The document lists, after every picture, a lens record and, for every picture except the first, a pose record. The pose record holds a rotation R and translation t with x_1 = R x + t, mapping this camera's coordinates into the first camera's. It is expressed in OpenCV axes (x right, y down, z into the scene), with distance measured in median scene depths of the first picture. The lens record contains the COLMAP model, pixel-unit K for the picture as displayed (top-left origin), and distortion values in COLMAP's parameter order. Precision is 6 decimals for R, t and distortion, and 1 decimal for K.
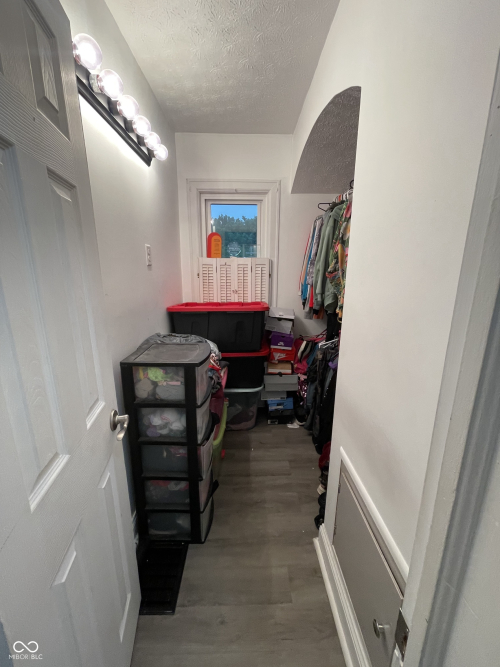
lens RADIAL K [[269.3, 0, 250.0], [0, 269.3, 332.8], [0, 0, 1]] dist [-0.000978, -0.000396]
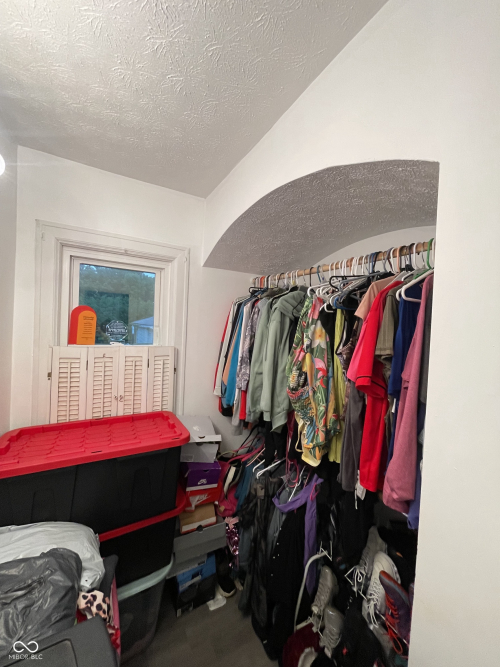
lens RADIAL K [[269.3, 0, 249.0], [0, 269.3, 331.6], [0, 0, 1]] dist [-0.000978, -0.000396]
pose [[0.874439, 0.021409, 0.484664, -0.104277], [0.074351, 0.981310, -0.177492, -0.181258], [-0.479405, 0.191241, 0.856503, 0.301046]]
